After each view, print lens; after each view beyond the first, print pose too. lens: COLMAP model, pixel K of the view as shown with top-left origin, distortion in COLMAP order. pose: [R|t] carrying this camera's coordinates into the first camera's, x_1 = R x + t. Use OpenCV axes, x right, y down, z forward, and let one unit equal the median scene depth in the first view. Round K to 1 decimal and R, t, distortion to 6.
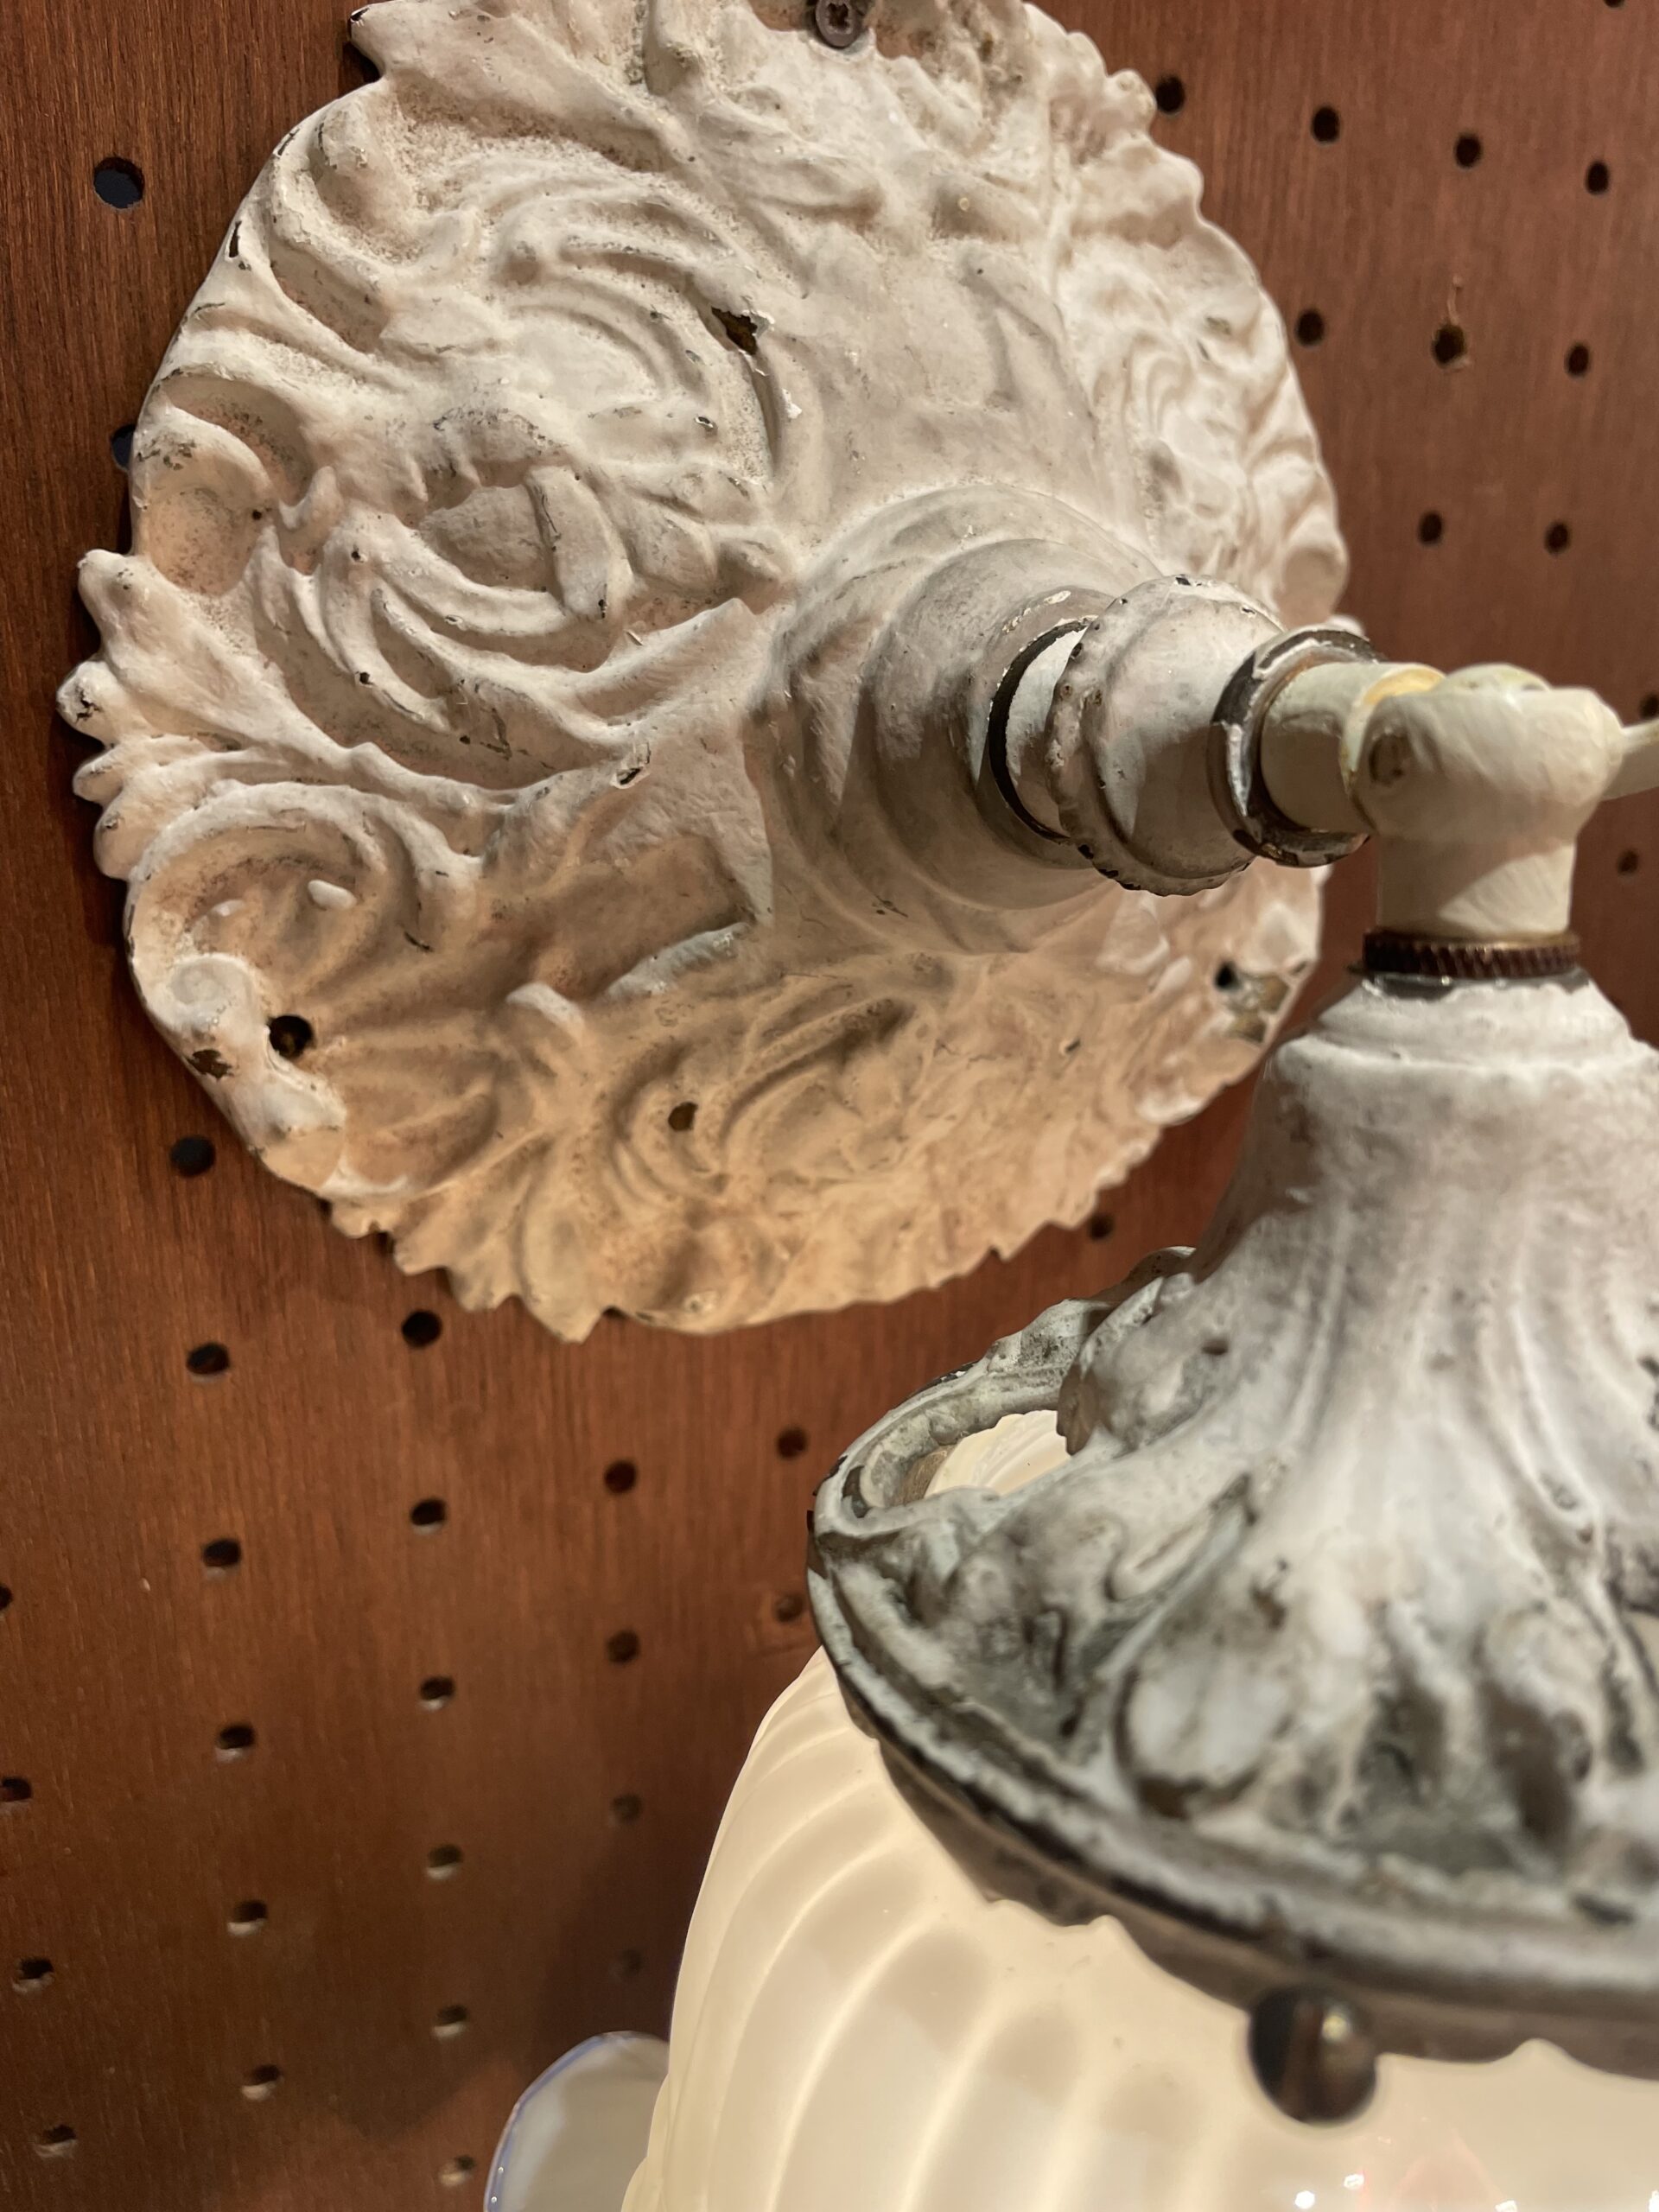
lens RADIAL K [[1732.0, 0, 859.0], [0, 1732.0, 1082.7], [0, 0, 1]] dist [0.069309, -0.101333]
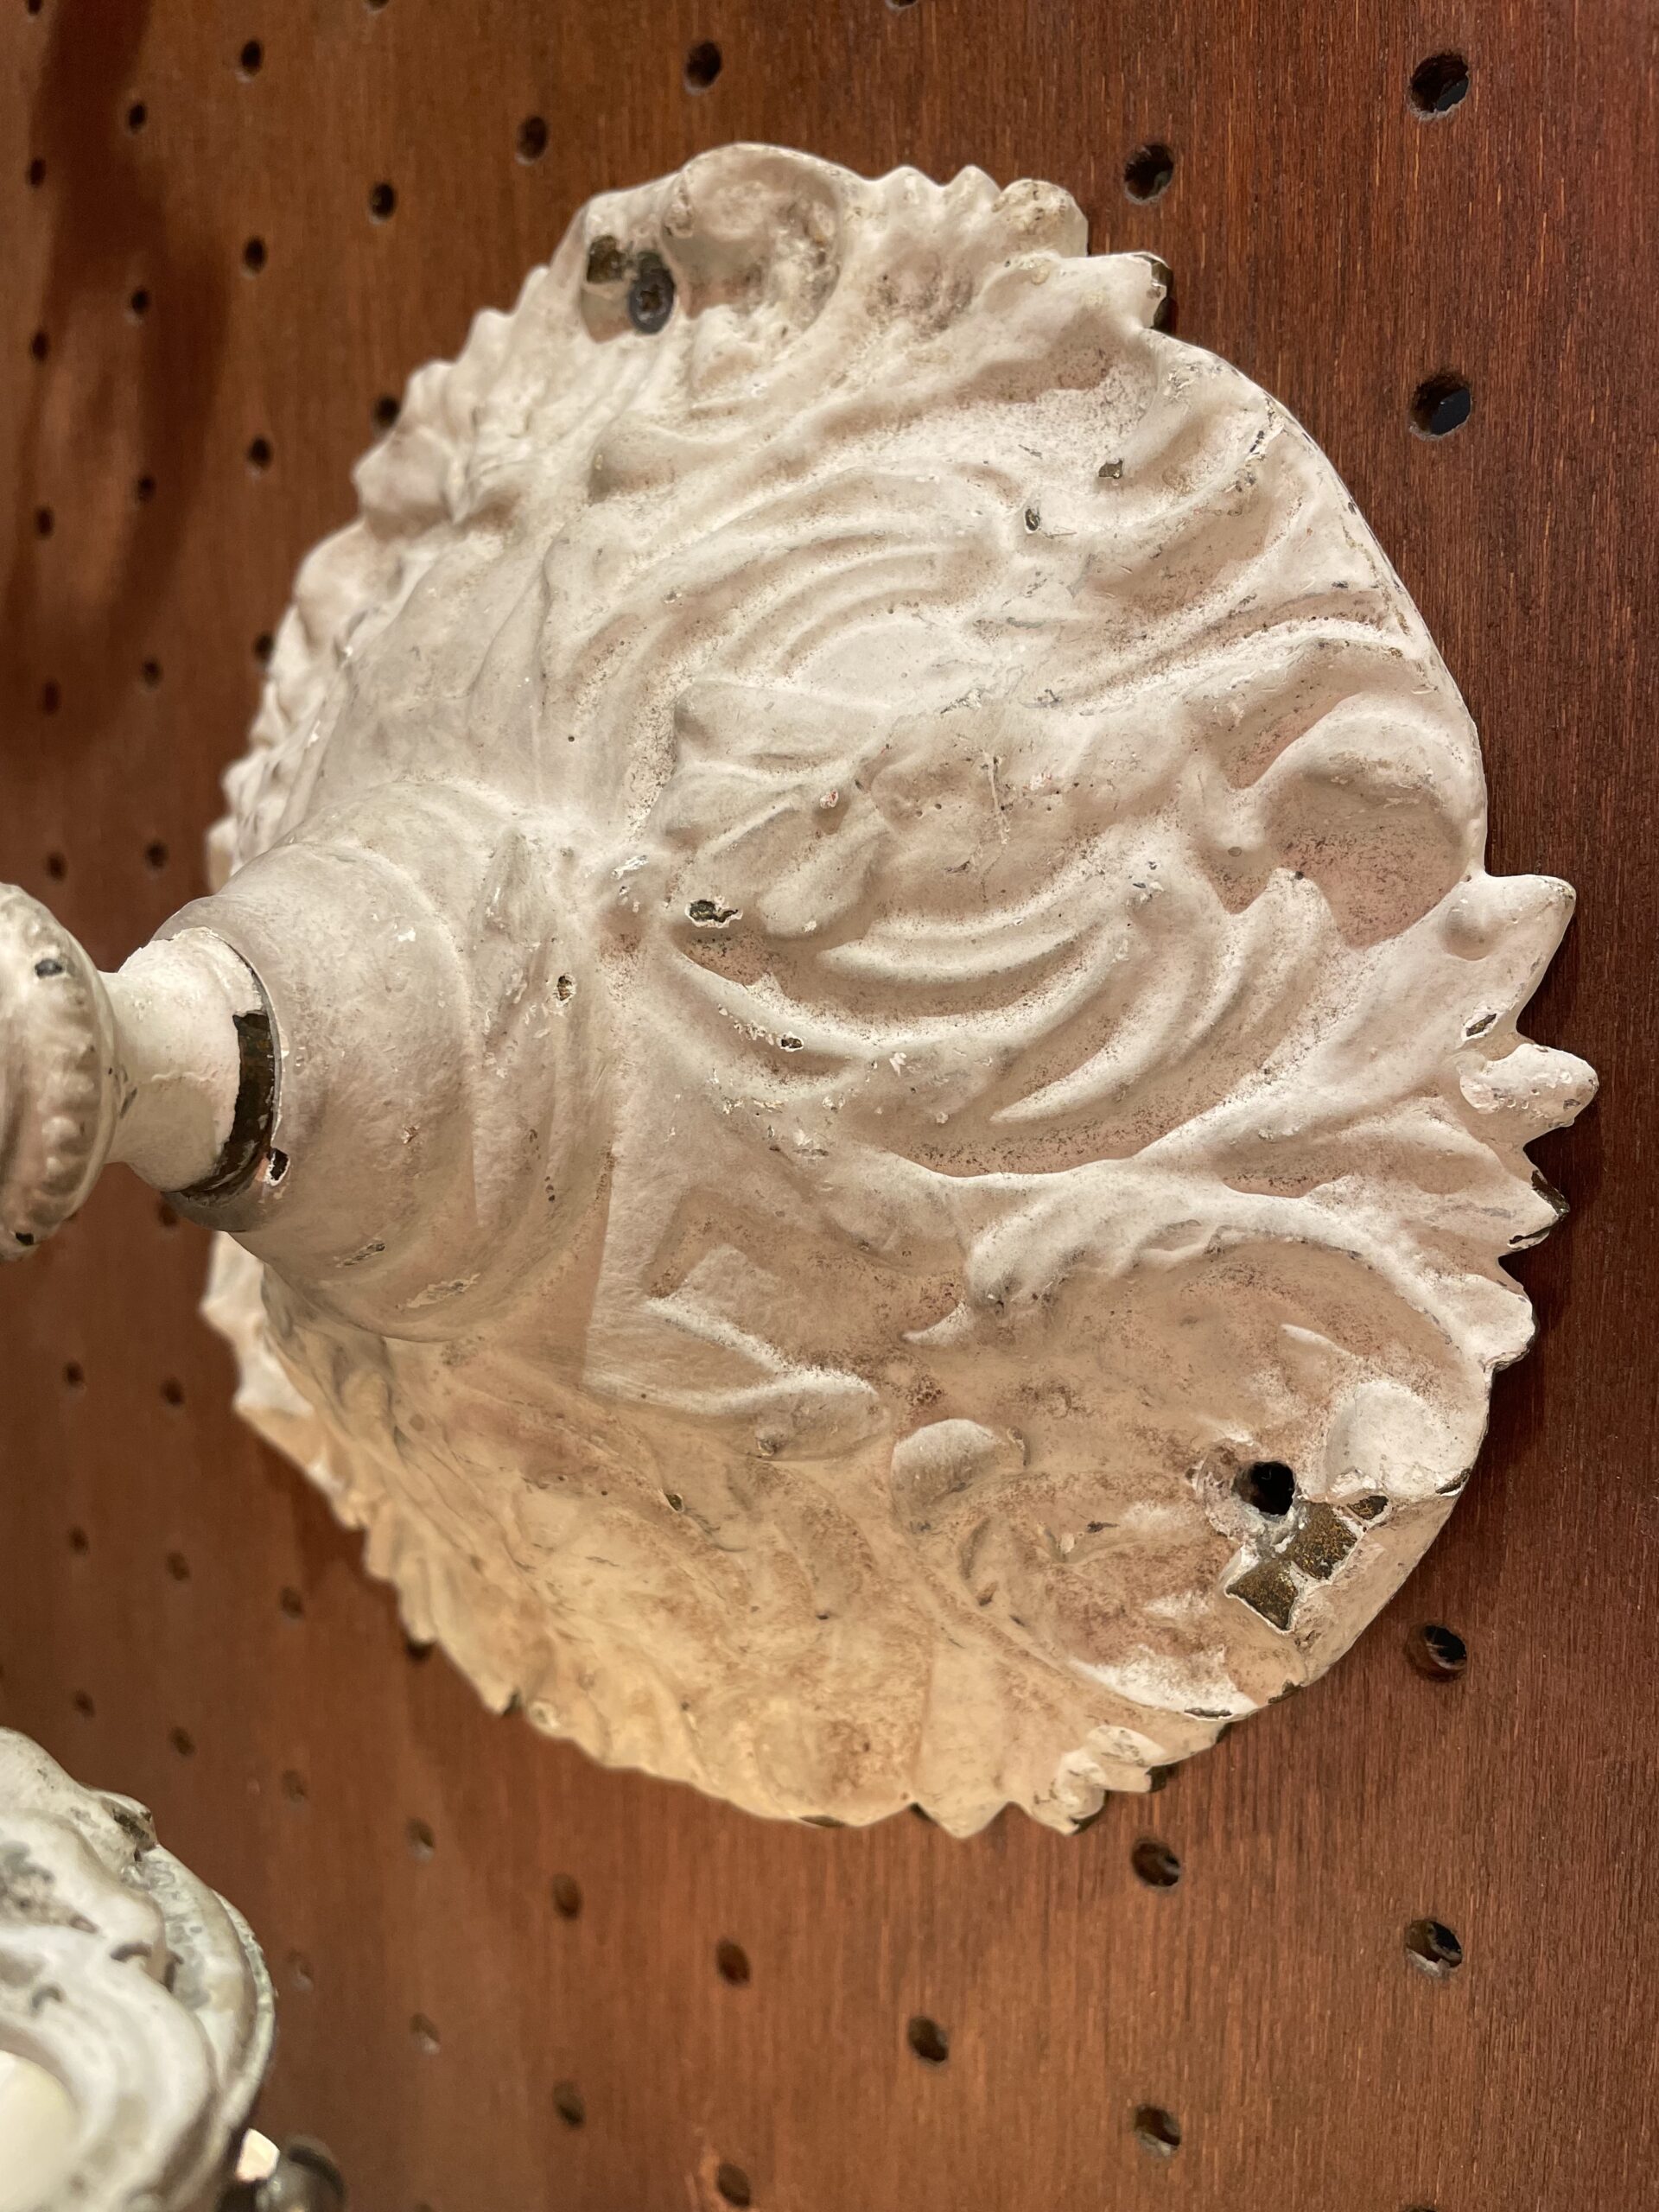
lens RADIAL K [[1763.6, 0, 834.0], [0, 1763.6, 1090.4], [0, 0, 1]] dist [0.067771, -0.121112]
pose [[0.464898, 0.017275, -0.885196, 0.871571], [-0.187154, 0.979134, -0.079183, -0.155242], [0.865357, 0.202480, 0.458430, 0.757503]]
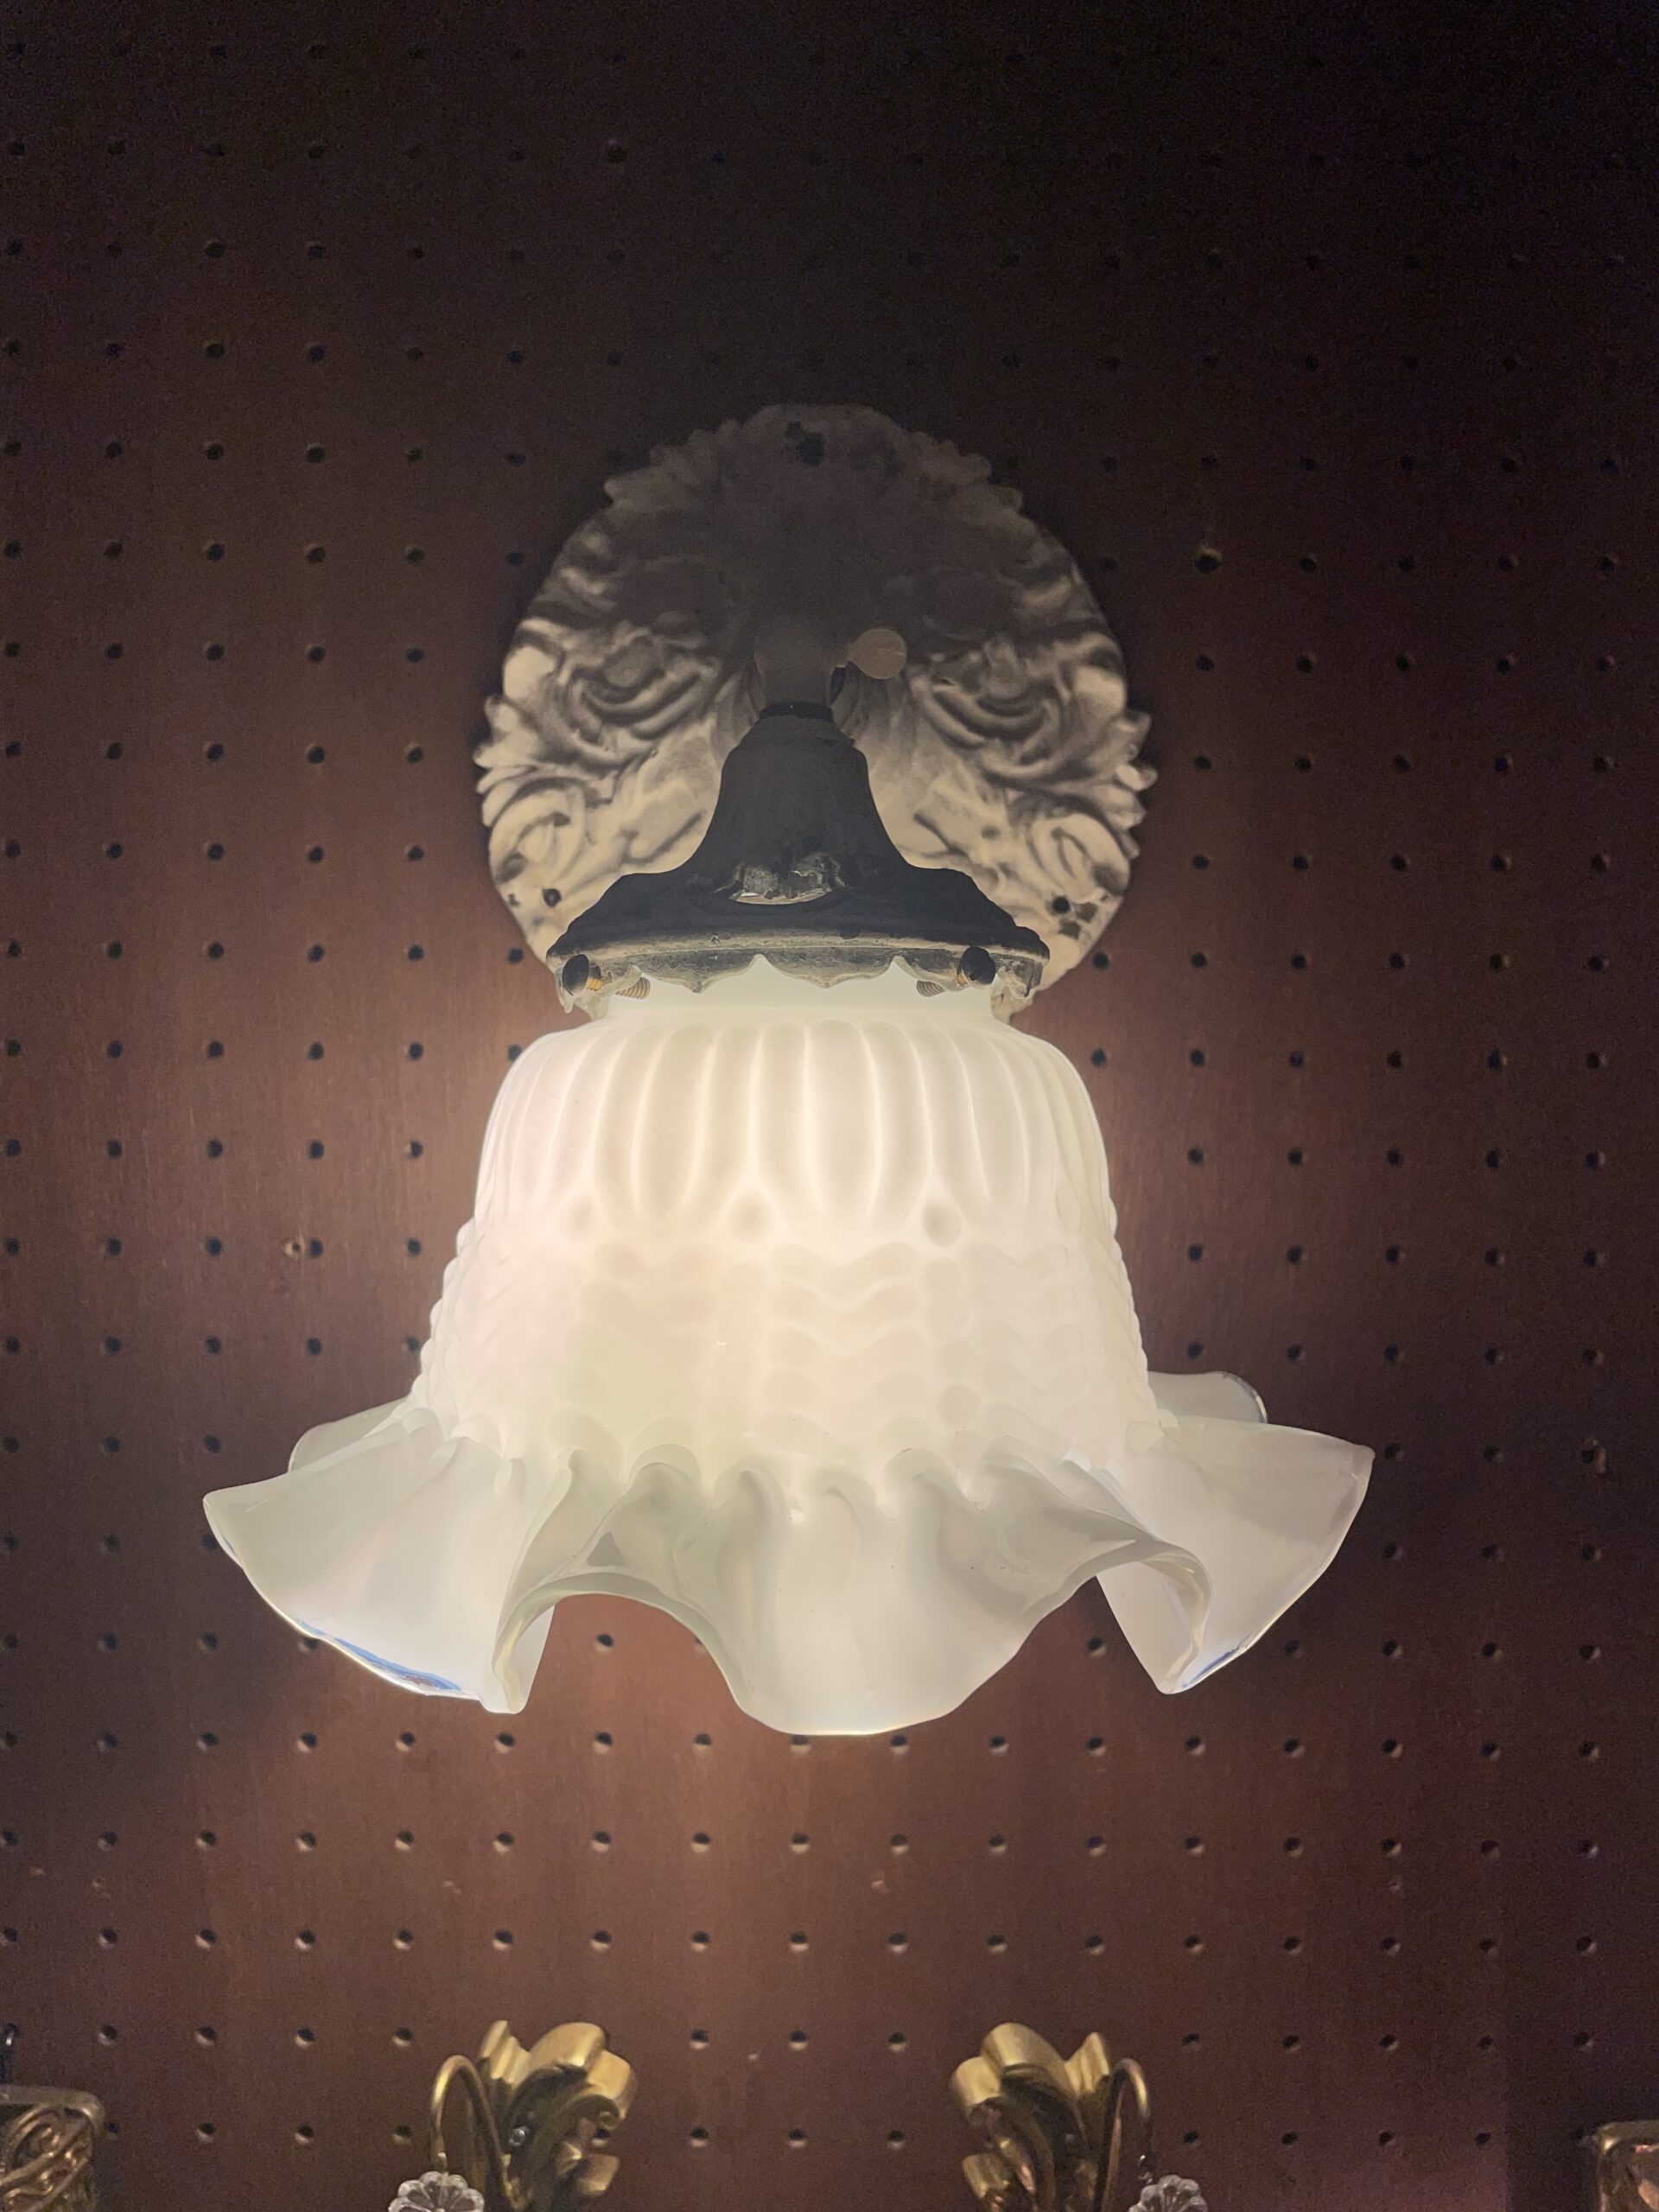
lens RADIAL K [[1704.0, 0, 856.1], [0, 1704.0, 1073.6], [0, 0, 1]] dist [0.097434, -0.114749]
pose [[0.904561, -0.011417, -0.426191, 0.994743], [-0.090915, 0.971484, -0.218984, 0.660263], [0.416538, 0.236832, 0.877728, -0.745213]]
